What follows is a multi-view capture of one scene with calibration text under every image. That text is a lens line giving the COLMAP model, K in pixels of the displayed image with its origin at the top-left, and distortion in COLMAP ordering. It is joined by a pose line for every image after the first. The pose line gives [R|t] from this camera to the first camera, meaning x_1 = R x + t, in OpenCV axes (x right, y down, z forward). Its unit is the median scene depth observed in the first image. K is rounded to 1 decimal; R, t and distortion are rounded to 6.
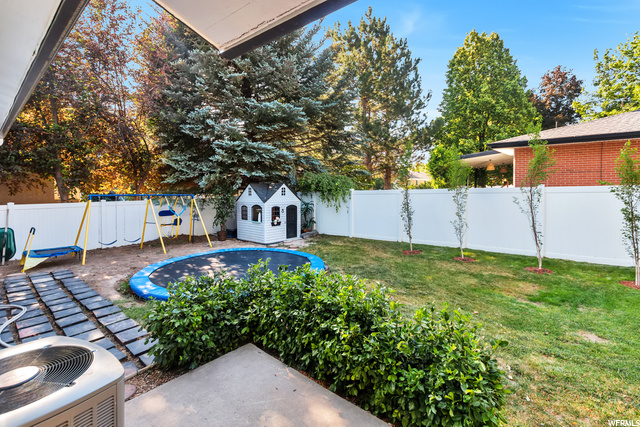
lens RADIAL K [[305.3, 0, 320.1], [0, 305.3, 185.6], [0, 0, 1]] dist [0.000628, -0.000045]
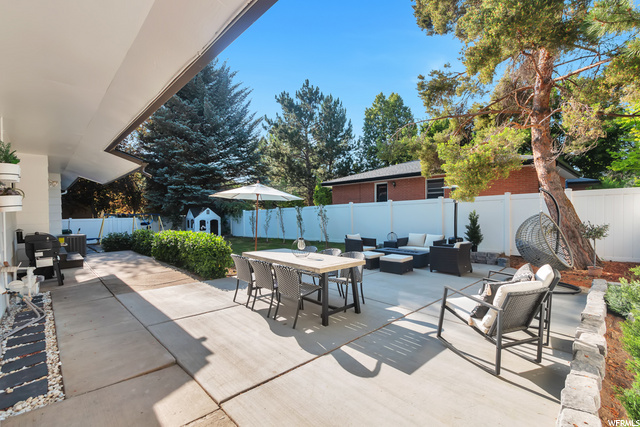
lens RADIAL K [[294.2, 0, 319.0], [0, 294.2, 211.1], [0, 0, 1]] dist [0.004136, 0.000439]
pose [[0.995875, -0.012544, -0.089863, 0.701381], [0.012988, 0.999906, 0.004363, 0.014643], [0.089799, -0.005513, 0.995945, -0.697290]]
